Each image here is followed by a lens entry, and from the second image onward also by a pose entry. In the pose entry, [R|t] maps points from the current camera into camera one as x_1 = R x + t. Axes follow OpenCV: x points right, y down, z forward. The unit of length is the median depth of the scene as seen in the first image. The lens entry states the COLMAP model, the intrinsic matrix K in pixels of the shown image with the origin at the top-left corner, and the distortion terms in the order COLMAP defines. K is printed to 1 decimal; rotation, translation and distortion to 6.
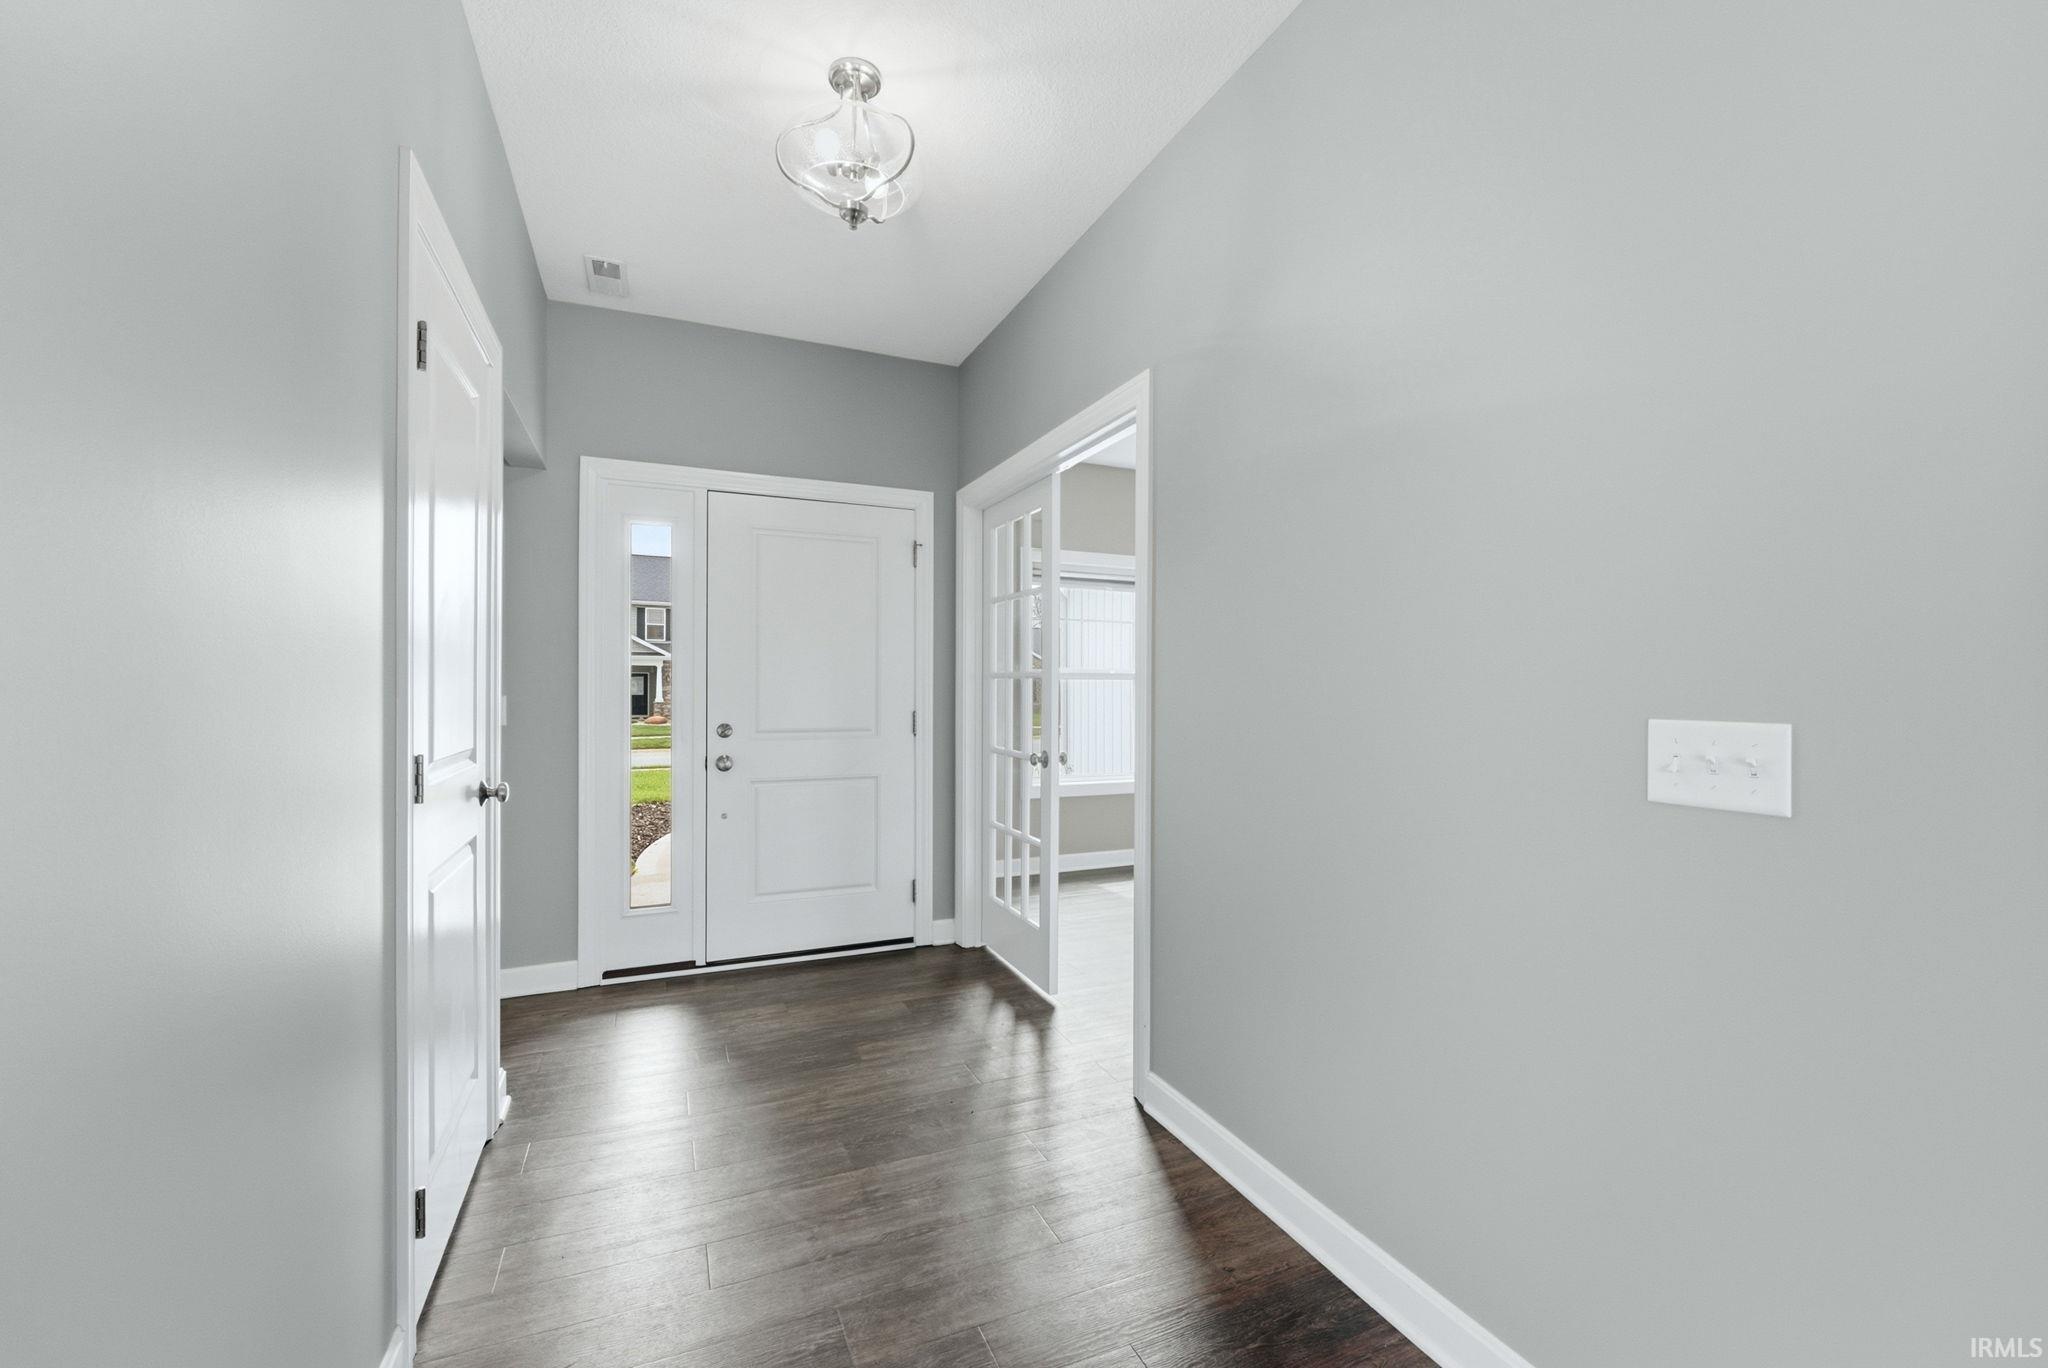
lens RADIAL K [[836.7, 0, 1026.7], [0, 836.7, 680.7], [0, 0, 1]] dist [-0.029994, 0.005658]
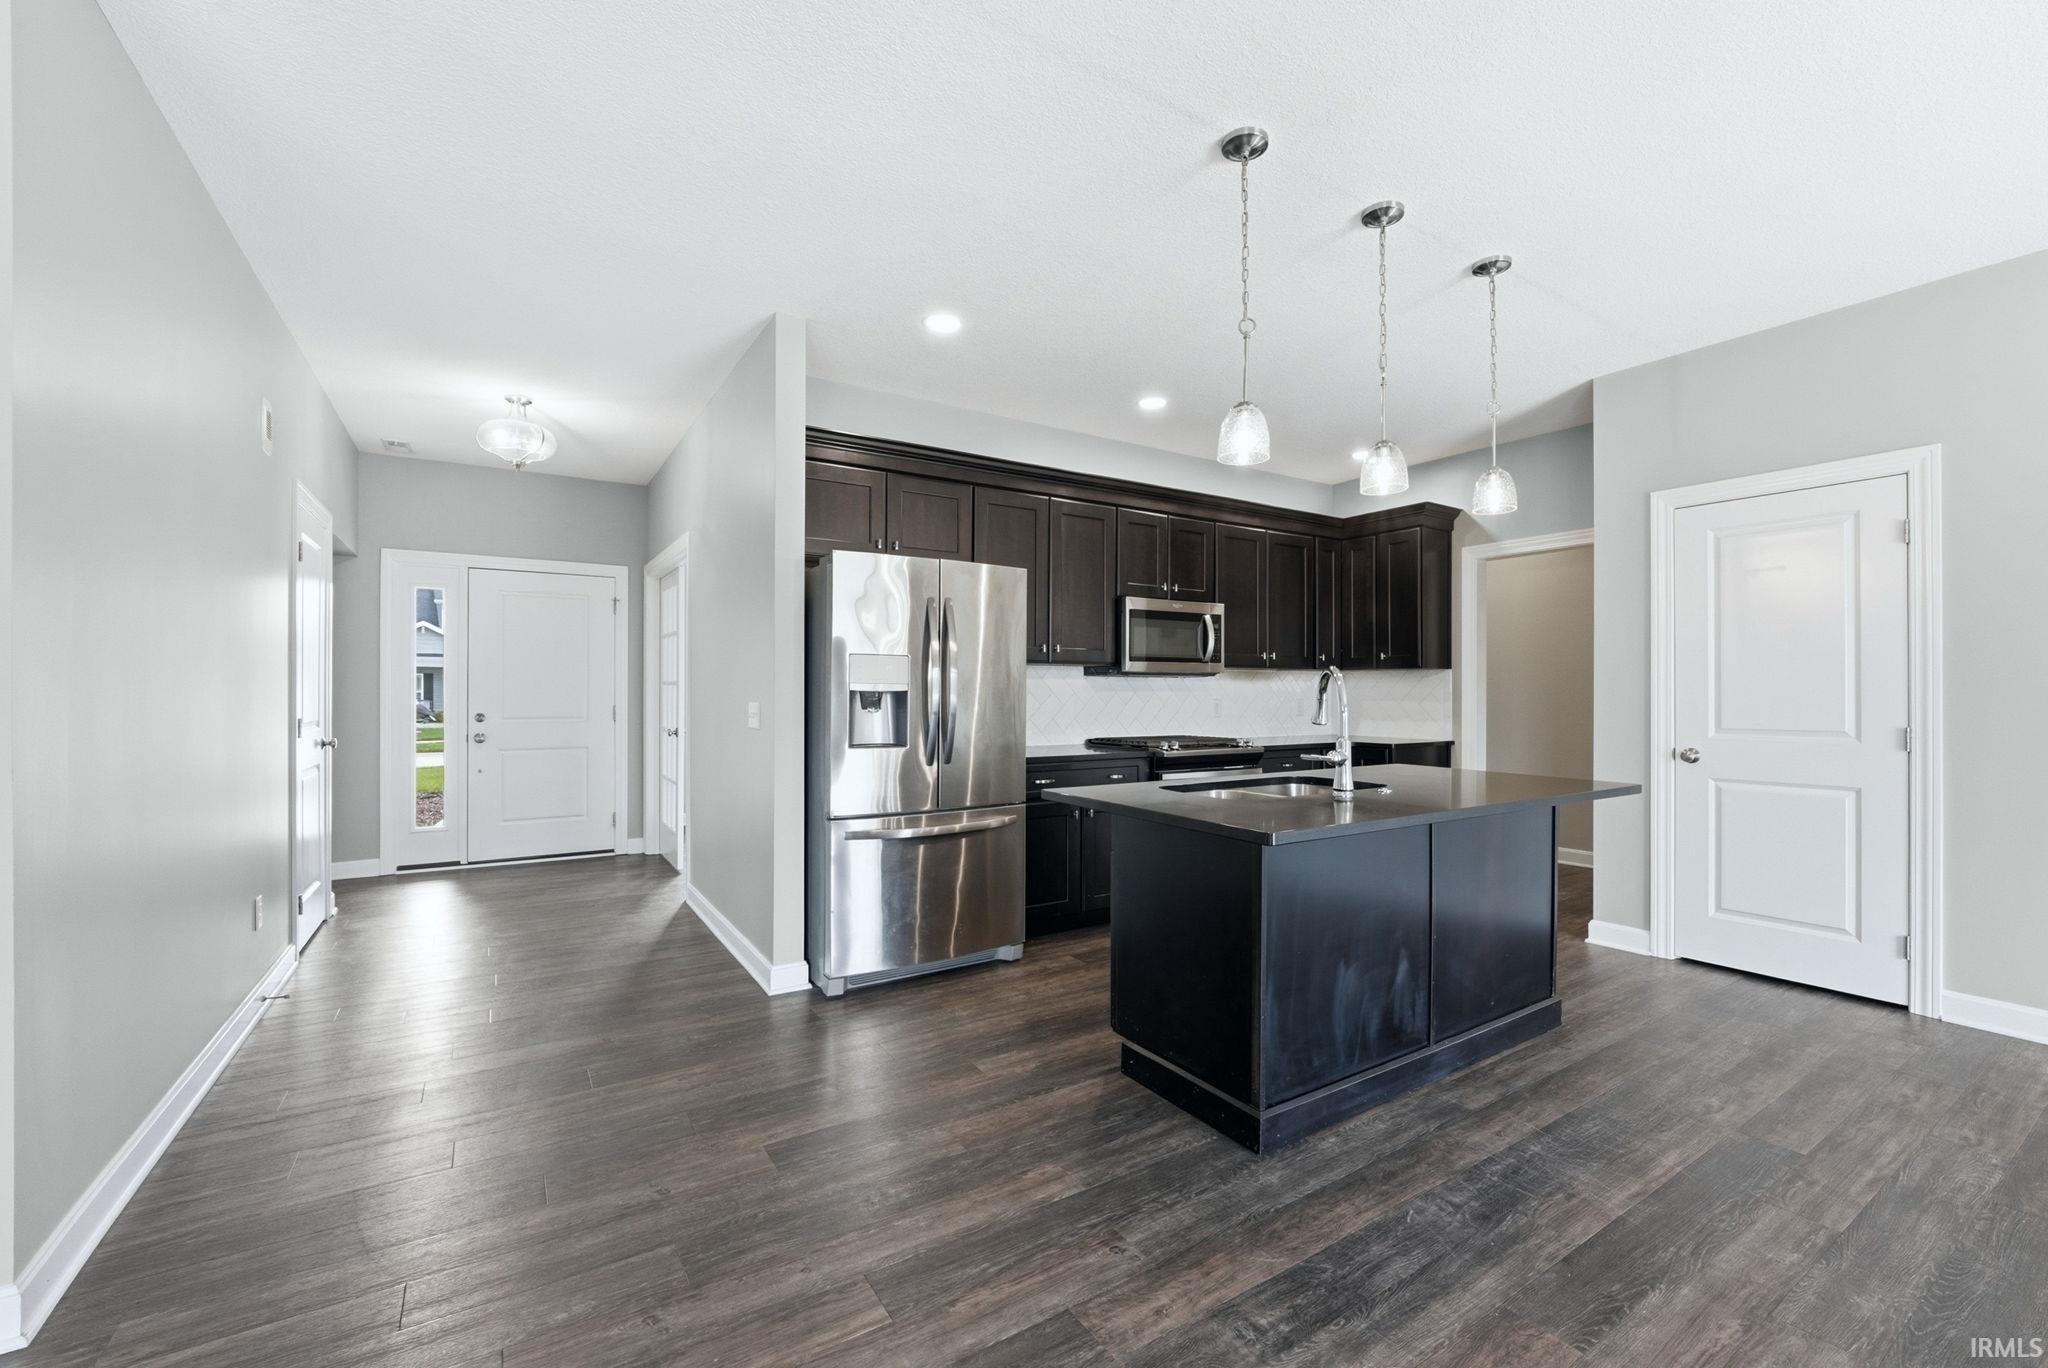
lens RADIAL K [[839.5, 0, 1029.7], [0, 839.5, 685.8], [0, 0, 1]] dist [-0.019404, 0.004866]
pose [[0.988311, -0.002857, 0.152422, 0.462682], [0.002578, 0.999995, 0.002031, -0.003141], [-0.152427, -0.001614, 0.988313, -0.791392]]
